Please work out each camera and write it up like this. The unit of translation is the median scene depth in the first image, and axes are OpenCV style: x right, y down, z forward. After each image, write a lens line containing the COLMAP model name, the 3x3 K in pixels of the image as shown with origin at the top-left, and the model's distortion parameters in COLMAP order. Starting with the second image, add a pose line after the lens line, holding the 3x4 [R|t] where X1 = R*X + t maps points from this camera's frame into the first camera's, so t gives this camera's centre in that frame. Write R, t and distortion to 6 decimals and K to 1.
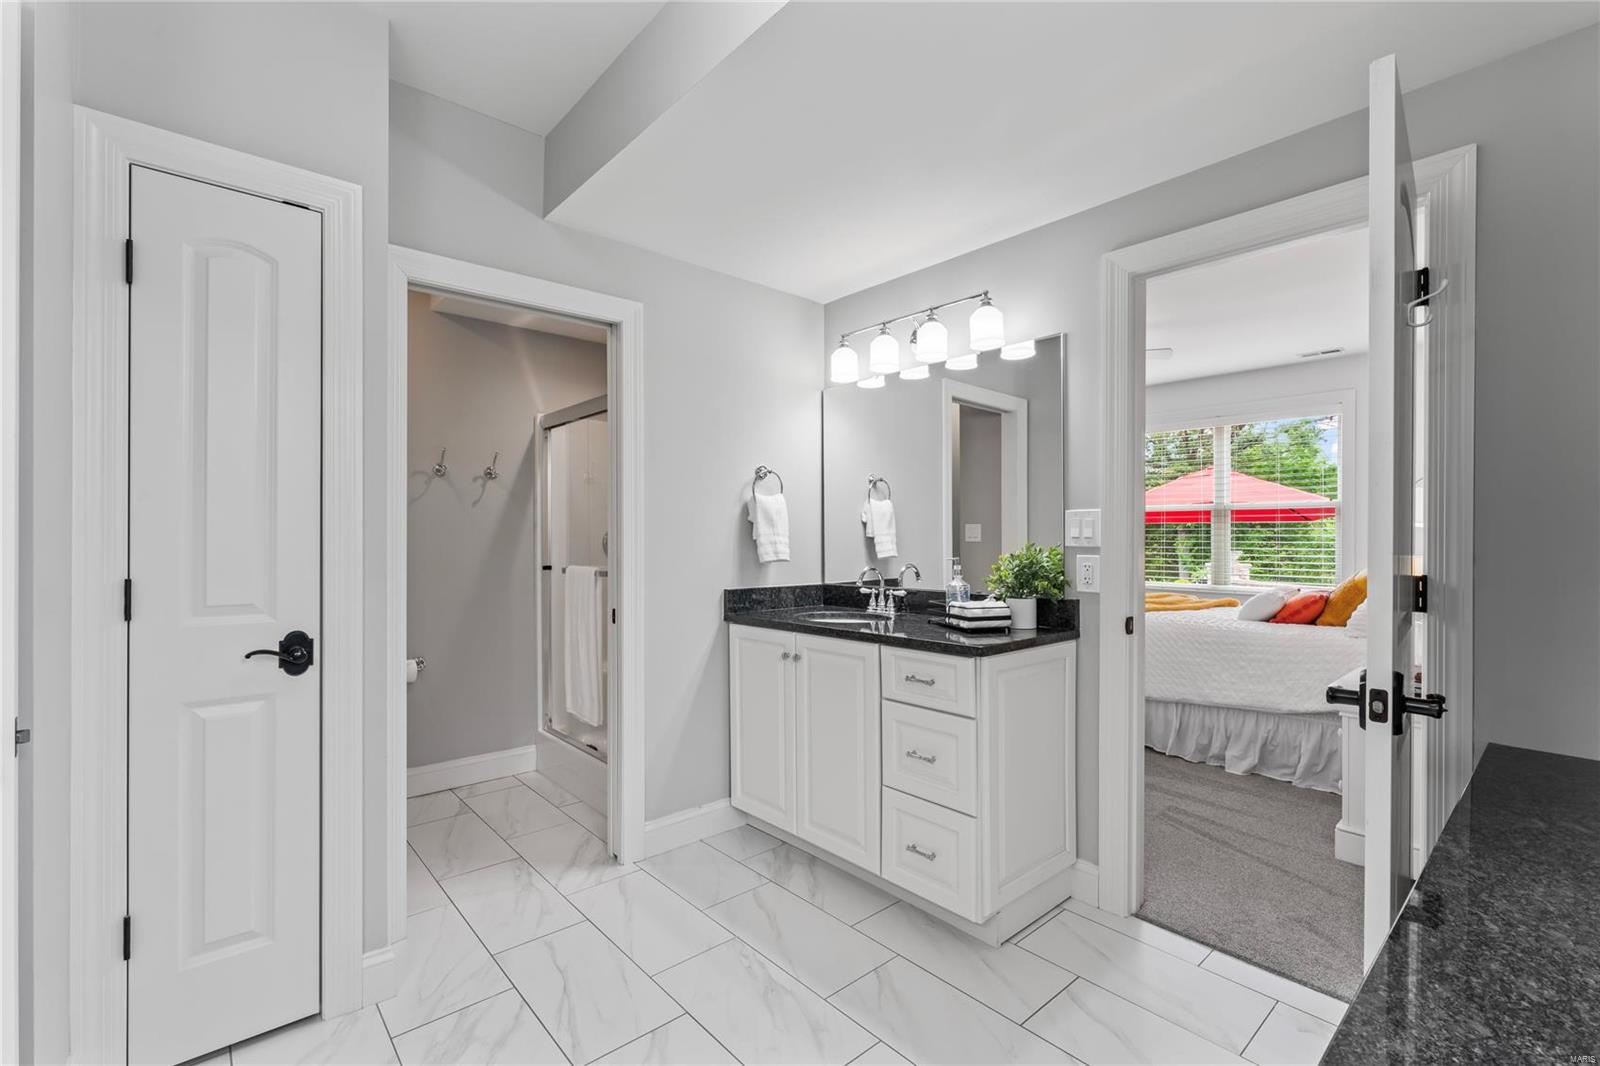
lens RADIAL K [[685.6, 0, 805.9], [0, 685.6, 546.3], [0, 0, 1]] dist [-0.016717, -0.000465]
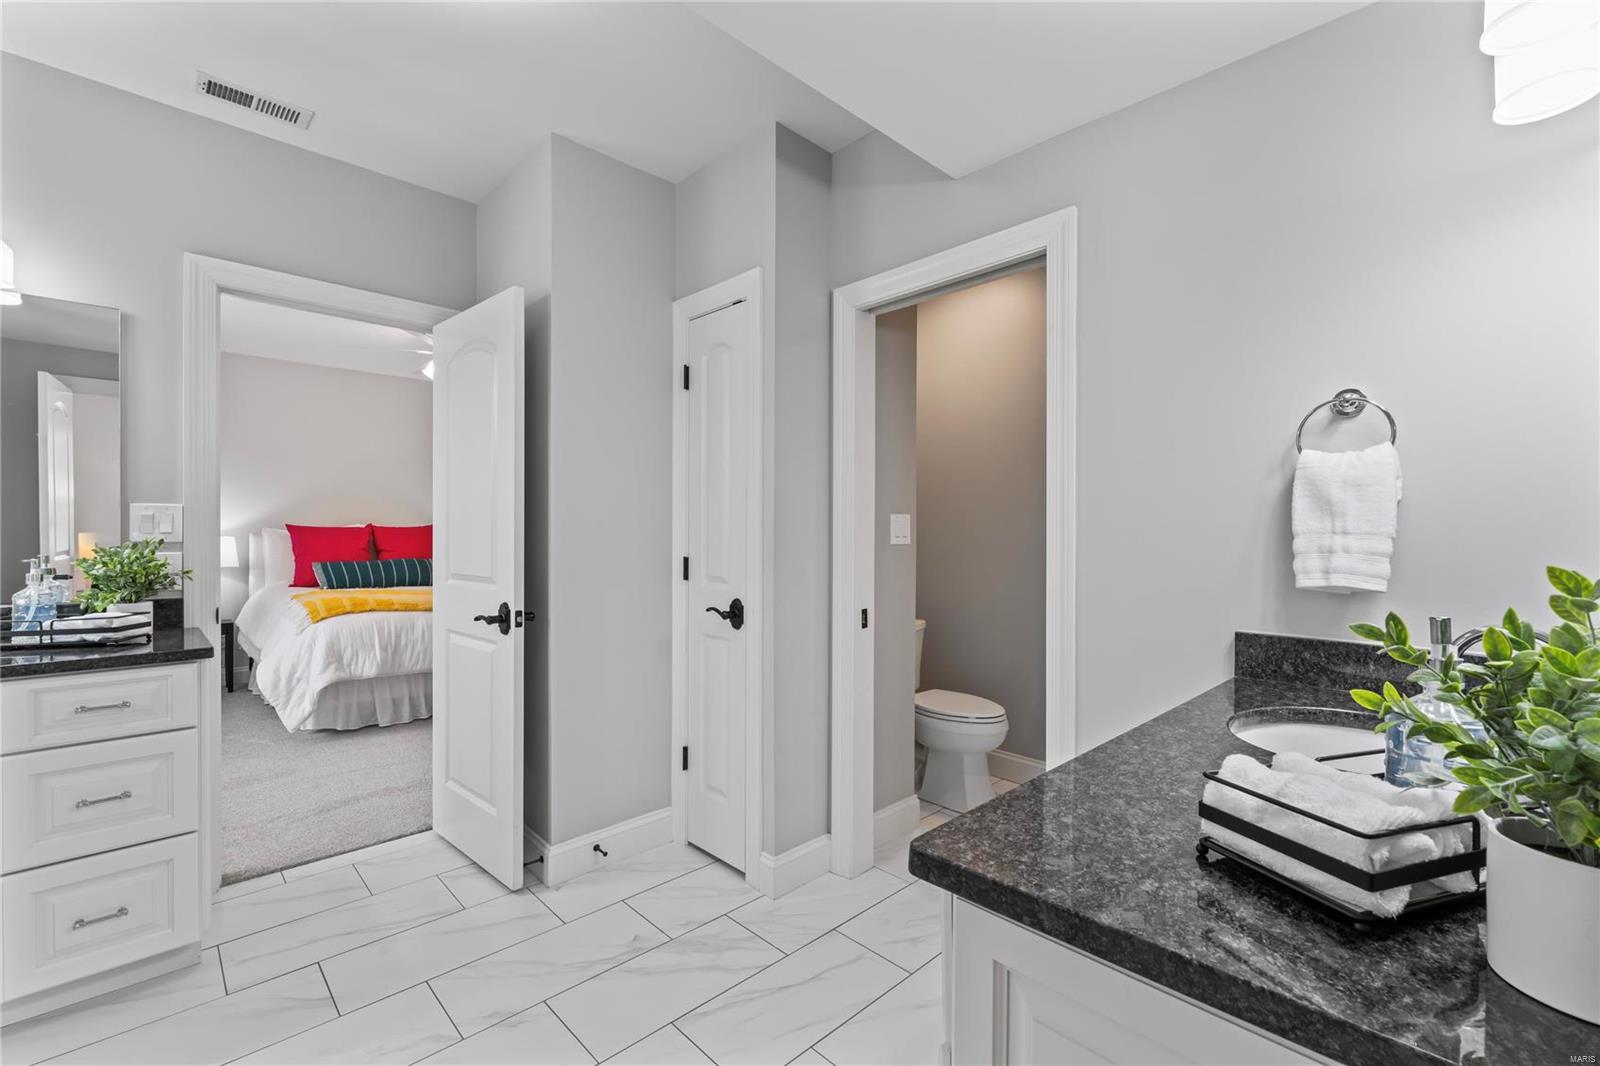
lens RADIAL K [[685.6, 0, 803.9], [0, 685.6, 535.6], [0, 0, 1]] dist [-0.016717, -0.000465]
pose [[0.059231, 0.013779, -0.998149, 0.395023], [-0.011406, 0.999849, 0.013125, -0.016705], [0.998179, 0.010608, 0.059379, 0.591188]]
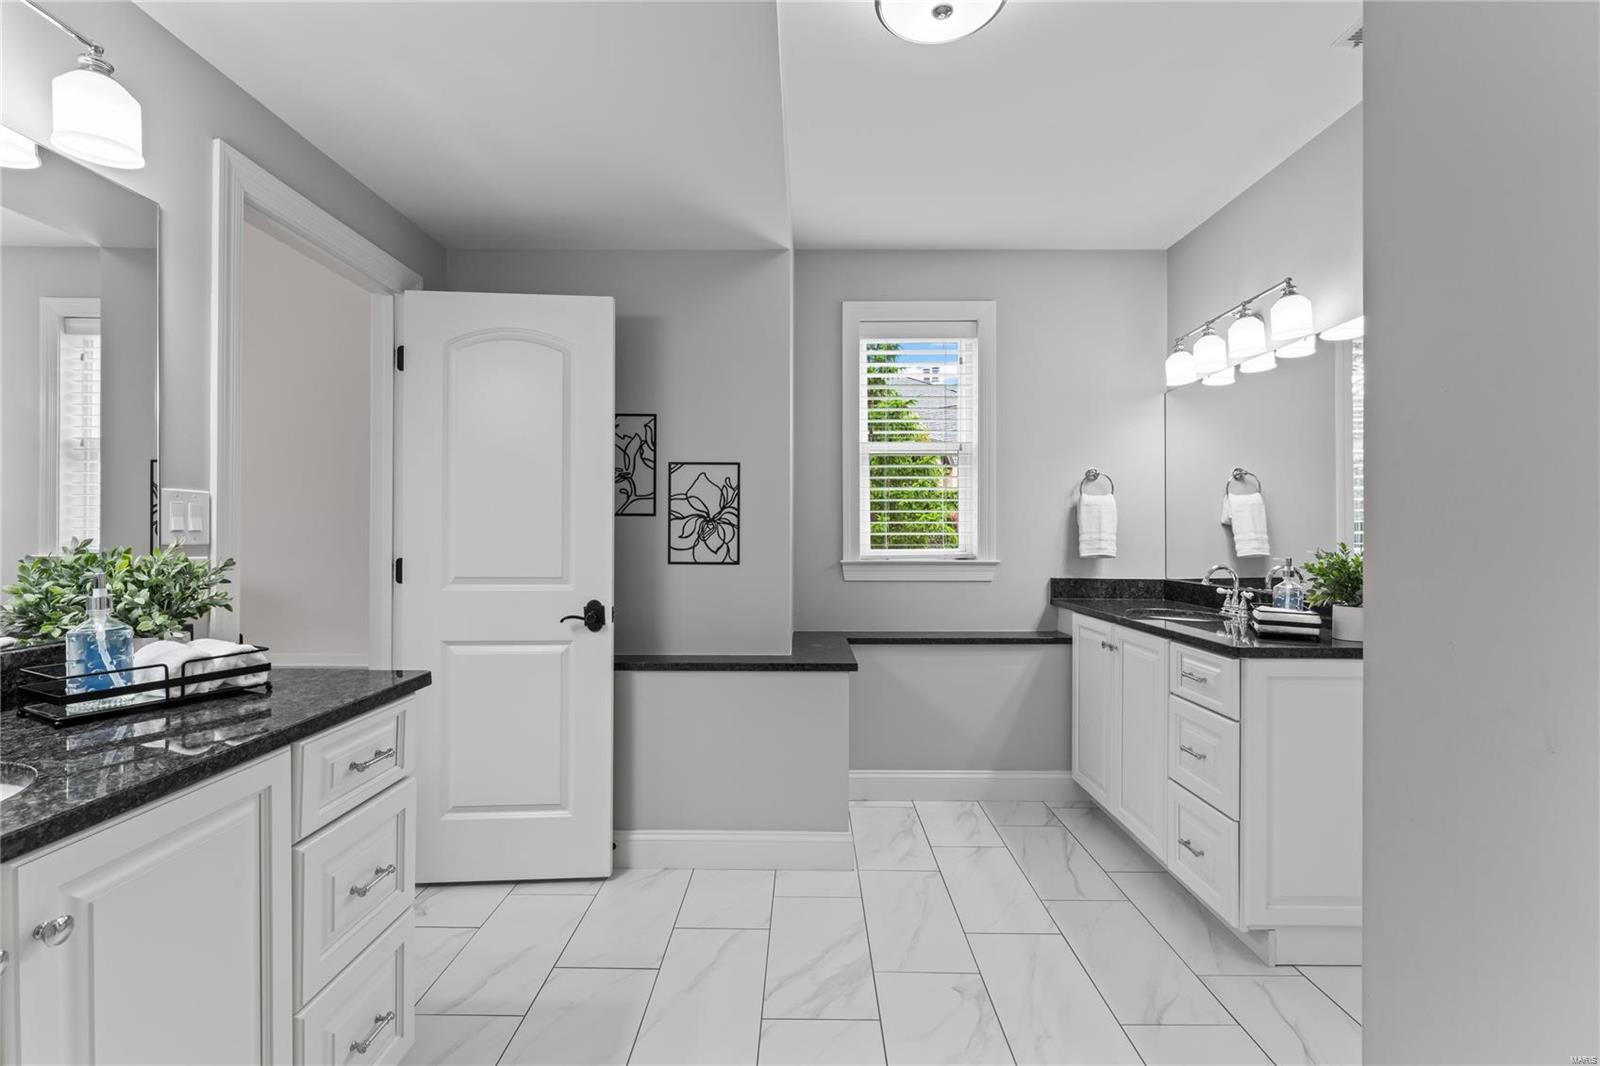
lens RADIAL K [[685.6, 0, 797.0], [0, 685.6, 526.9], [0, 0, 1]] dist [-0.016717, -0.000465]
pose [[0.755068, 0.006340, -0.655616, 0.297603], [-0.015093, 0.999856, -0.007713, -0.009157], [0.655473, 0.015719, 0.755055, -0.129380]]
